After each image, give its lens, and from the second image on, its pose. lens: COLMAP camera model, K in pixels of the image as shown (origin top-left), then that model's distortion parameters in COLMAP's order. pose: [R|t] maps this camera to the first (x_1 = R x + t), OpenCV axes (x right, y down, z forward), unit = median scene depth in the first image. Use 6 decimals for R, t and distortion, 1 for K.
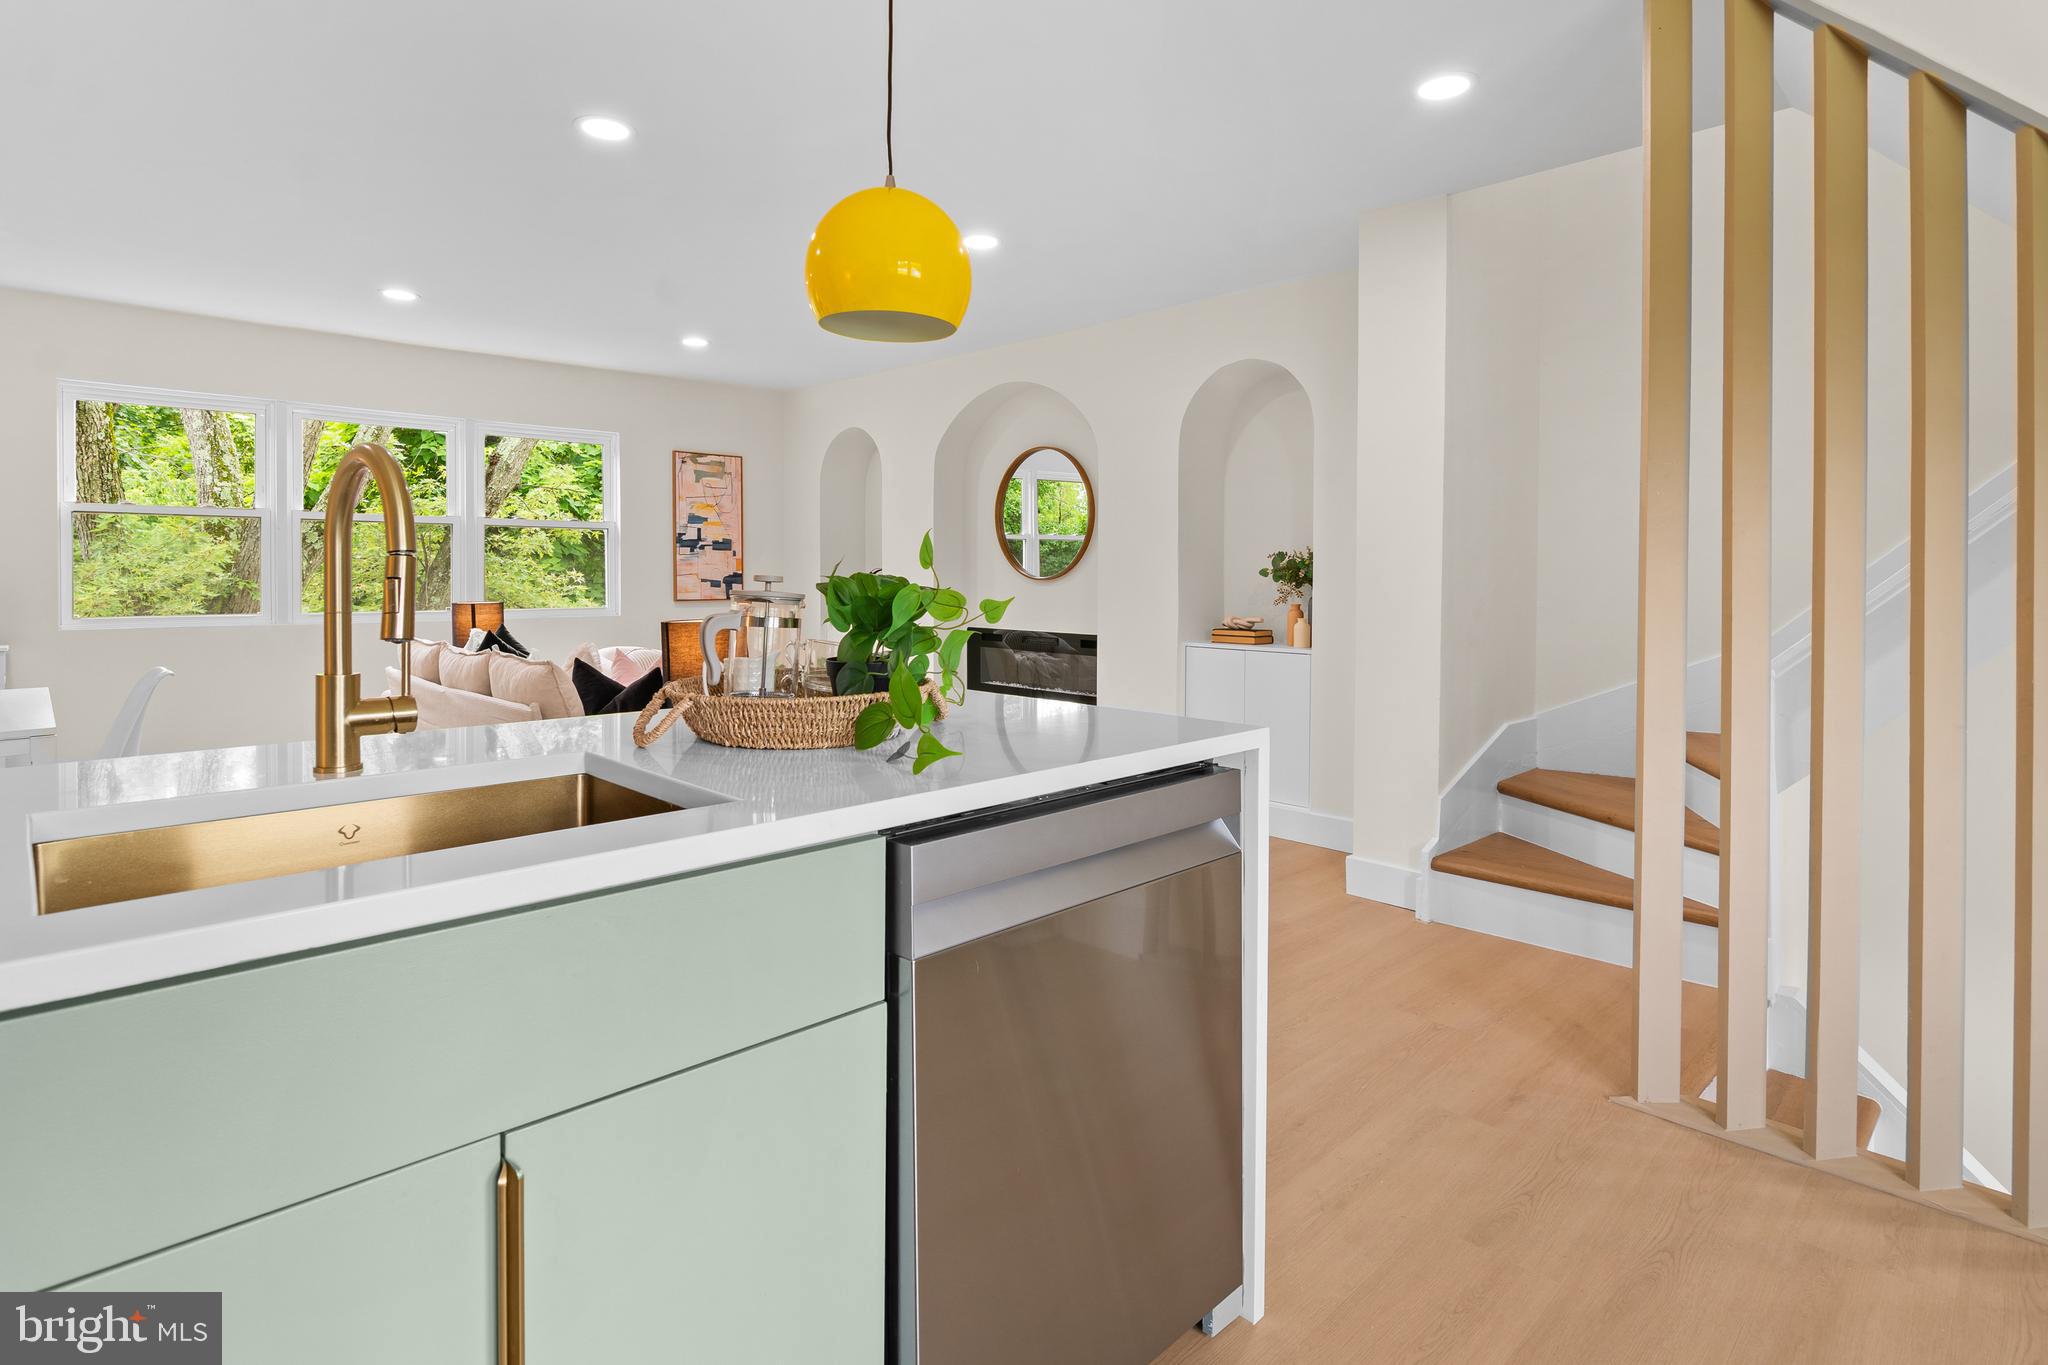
lens RADIAL K [[1028.9, 0, 1015.5], [0, 1028.9, 579.2], [0, 0, 1]] dist [-0.001720, -0.006229]
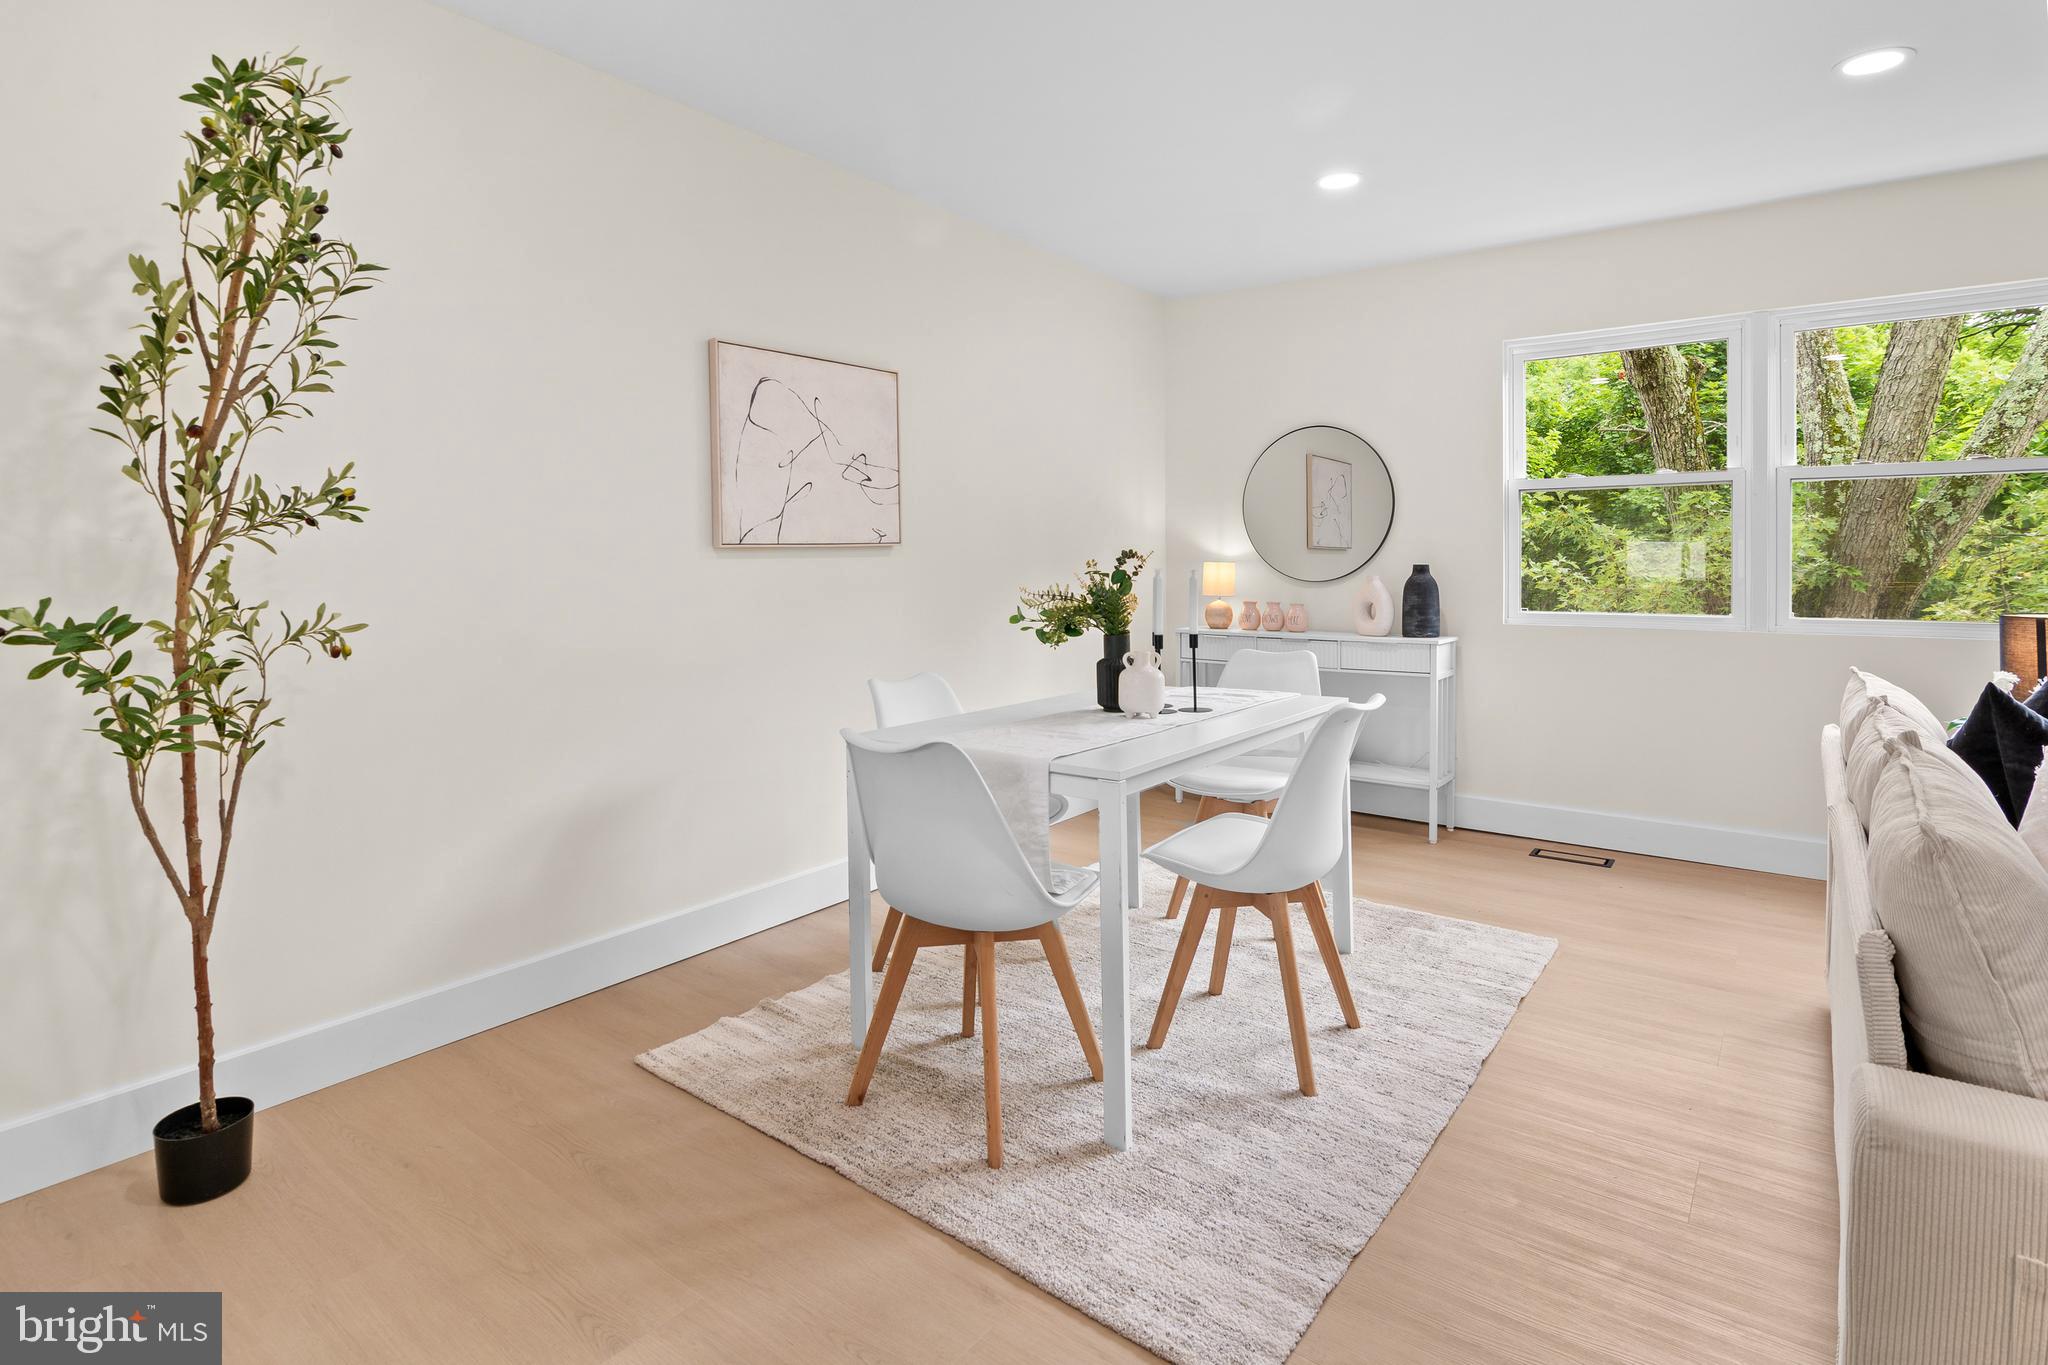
lens RADIAL K [[1028.4, 0, 1015.6], [0, 1028.4, 575.1], [0, 0, 1]] dist [-0.014339, -0.001456]
pose [[0.147714, 0.010324, -0.988976, -0.112958], [0.002772, 0.999937, 0.010852, -0.004155], [0.989026, -0.004344, 0.147676, 0.431308]]
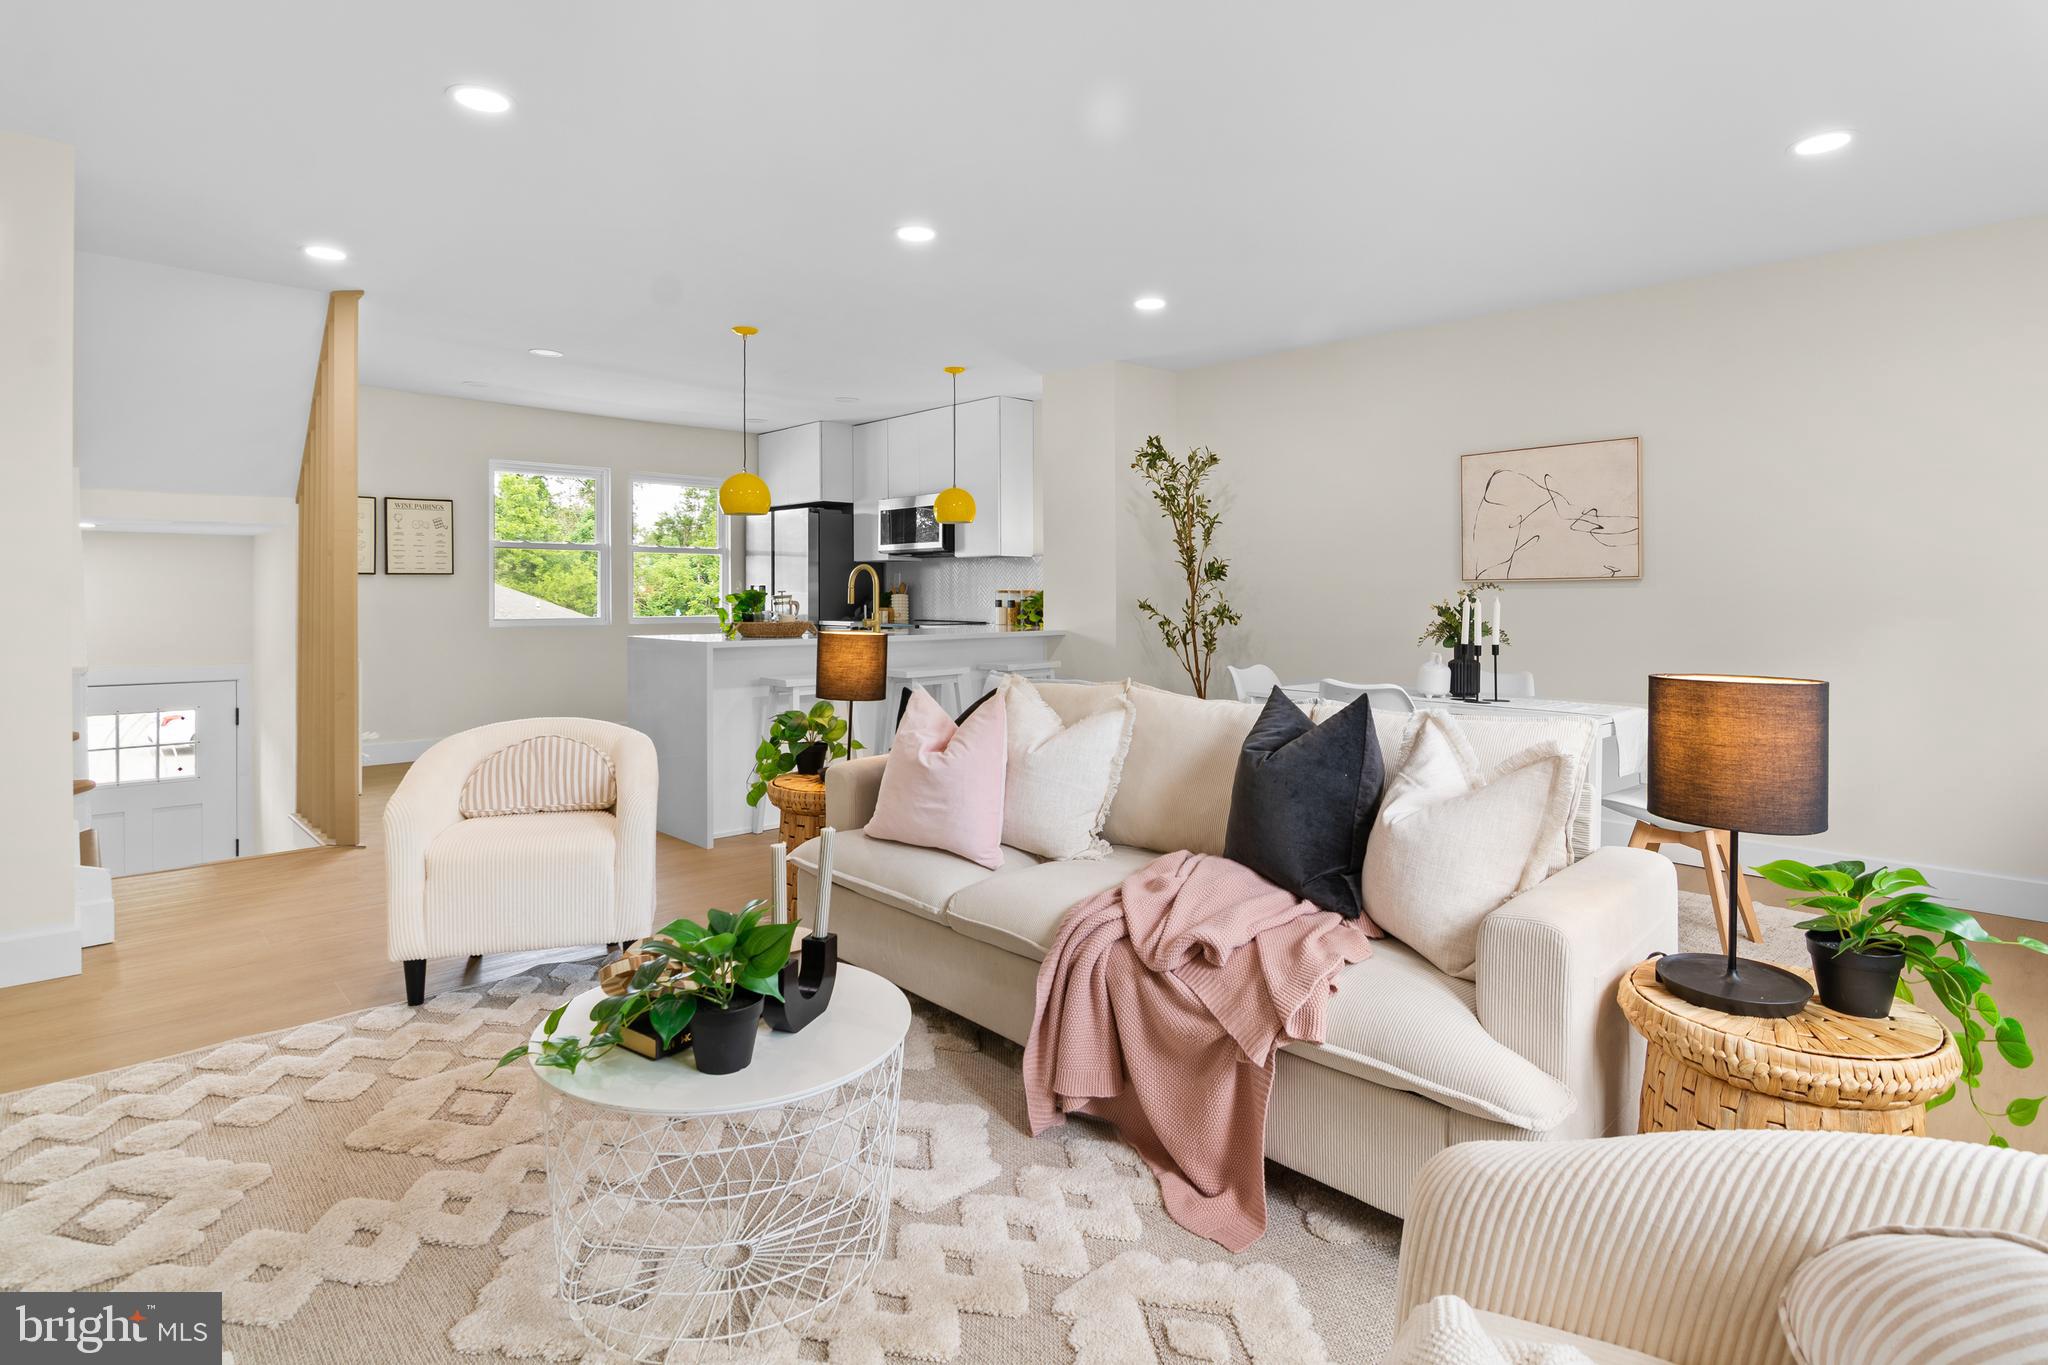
lens RADIAL K [[1036.0, 0, 1005.3], [0, 1036.0, 569.5], [0, 0, 1]] dist [-0.003953, -0.000932]
pose [[-0.999953, -0.008130, 0.005371, -0.306821], [-0.008232, 0.999779, -0.019353, -0.003447], [-0.005212, -0.019396, -0.999798, 1.358396]]
